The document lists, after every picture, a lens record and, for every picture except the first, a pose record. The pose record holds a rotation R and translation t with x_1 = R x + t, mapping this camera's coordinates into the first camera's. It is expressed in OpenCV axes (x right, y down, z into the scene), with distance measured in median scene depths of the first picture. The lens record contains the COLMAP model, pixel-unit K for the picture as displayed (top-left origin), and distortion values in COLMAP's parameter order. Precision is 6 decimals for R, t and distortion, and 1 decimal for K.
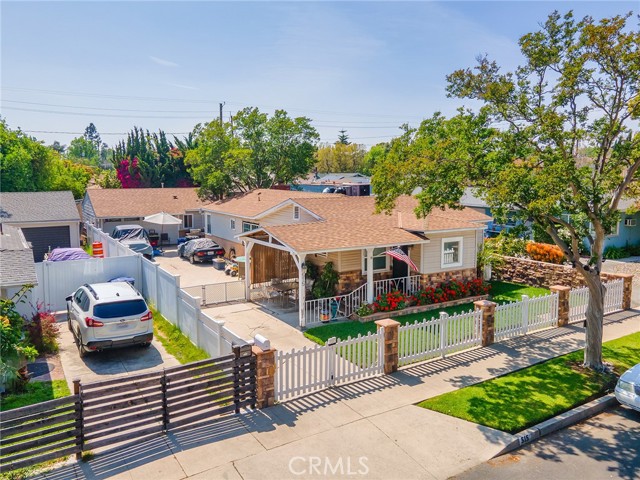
lens RADIAL K [[493.7, 0, 310.8], [0, 493.7, 226.0], [0, 0, 1]] dist [0.035838, 0.007115]
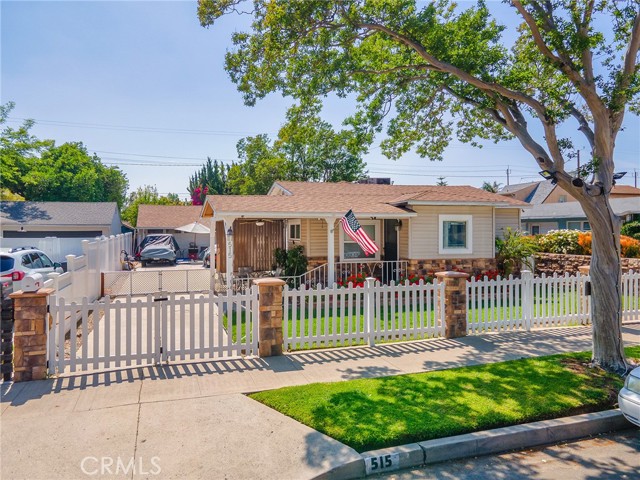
lens RADIAL K [[457.9, 0, 314.3], [0, 457.9, 239.2], [0, 0, 1]] dist [0.033102, 0.005027]
pose [[0.972473, 0.001608, -0.233008, 0.268360], [-0.021298, 0.996404, -0.082014, 0.138997], [0.232038, 0.084719, 0.969010, 0.297207]]
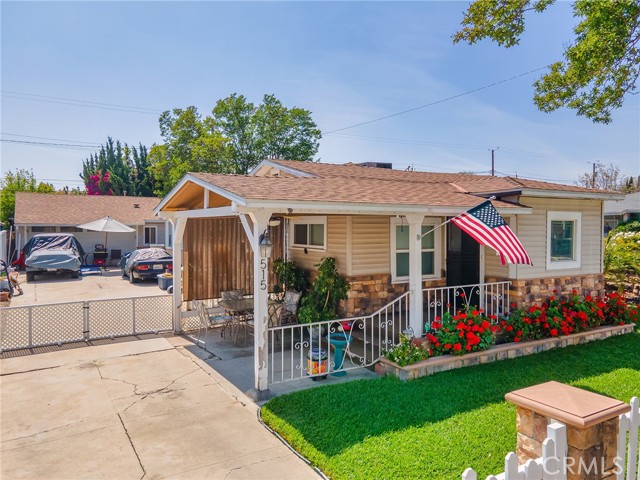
lens RADIAL K [[458.1, 0, 314.5], [0, 458.1, 247.4], [0, 0, 1]] dist [0.032896, 0.008610]
pose [[0.999964, 0.002073, -0.008258, 0.028457], [-0.002549, 0.998305, -0.058140, 0.100925], [0.008124, 0.058159, 0.998274, 0.577100]]
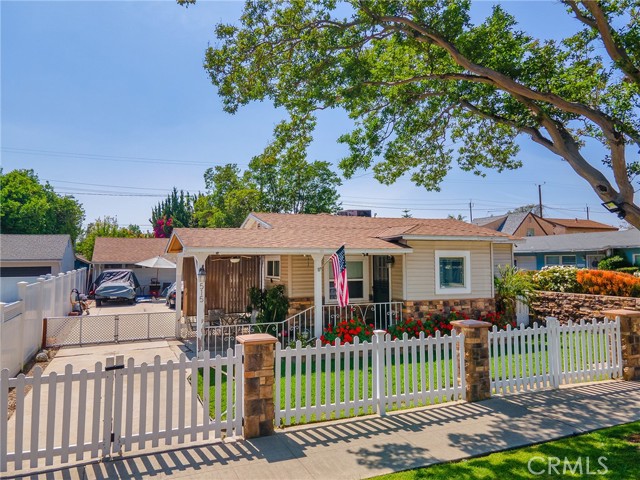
lens RADIAL K [[458.1, 0, 314.5], [0, 458.1, 247.4], [0, 0, 1]] dist [0.032896, 0.008610]
pose [[0.987435, -0.009665, -0.157732, 0.220061], [-0.011792, 0.990839, -0.134536, 0.121454], [0.157587, 0.134705, 0.978274, 0.378373]]
